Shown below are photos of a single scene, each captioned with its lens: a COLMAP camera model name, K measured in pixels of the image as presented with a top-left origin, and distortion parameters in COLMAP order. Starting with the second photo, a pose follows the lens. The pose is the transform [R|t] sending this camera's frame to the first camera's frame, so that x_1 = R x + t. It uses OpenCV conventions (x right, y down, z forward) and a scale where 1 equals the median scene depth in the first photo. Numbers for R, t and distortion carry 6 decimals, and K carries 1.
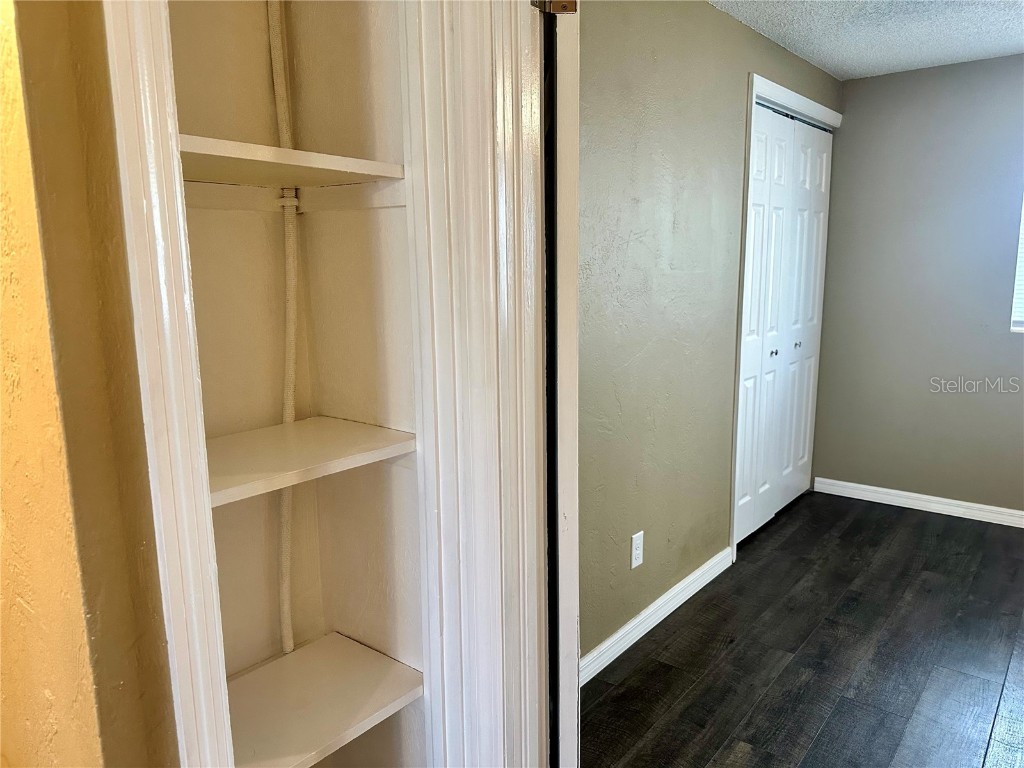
lens RADIAL K [[734.0, 0, 512.5], [0, 734.0, 390.7], [0, 0, 1]] dist [-0.003724, -0.002537]
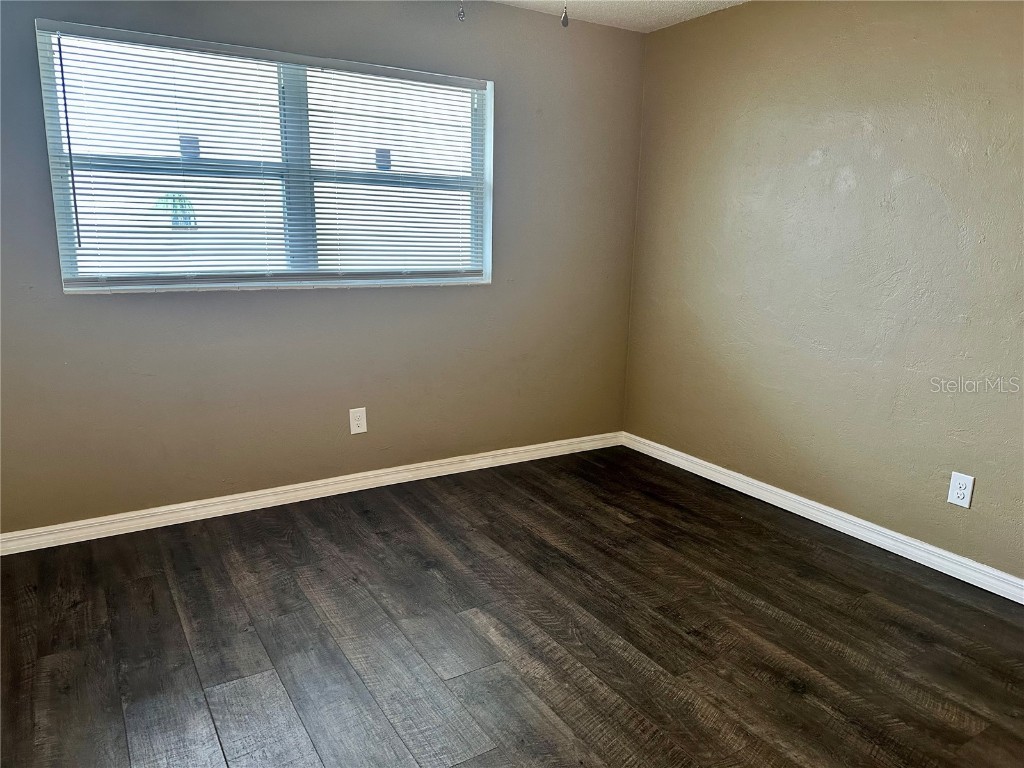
lens RADIAL K [[721.6, 0, 512.0], [0, 721.6, 384.0], [0, 0, 1]] dist [-0.000620, -0.001750]
pose [[0.320792, -0.177867, 0.930299, 0.124658], [0.139859, 0.980337, 0.139207, -0.029916], [-0.936767, 0.085454, 0.339361, 0.338466]]
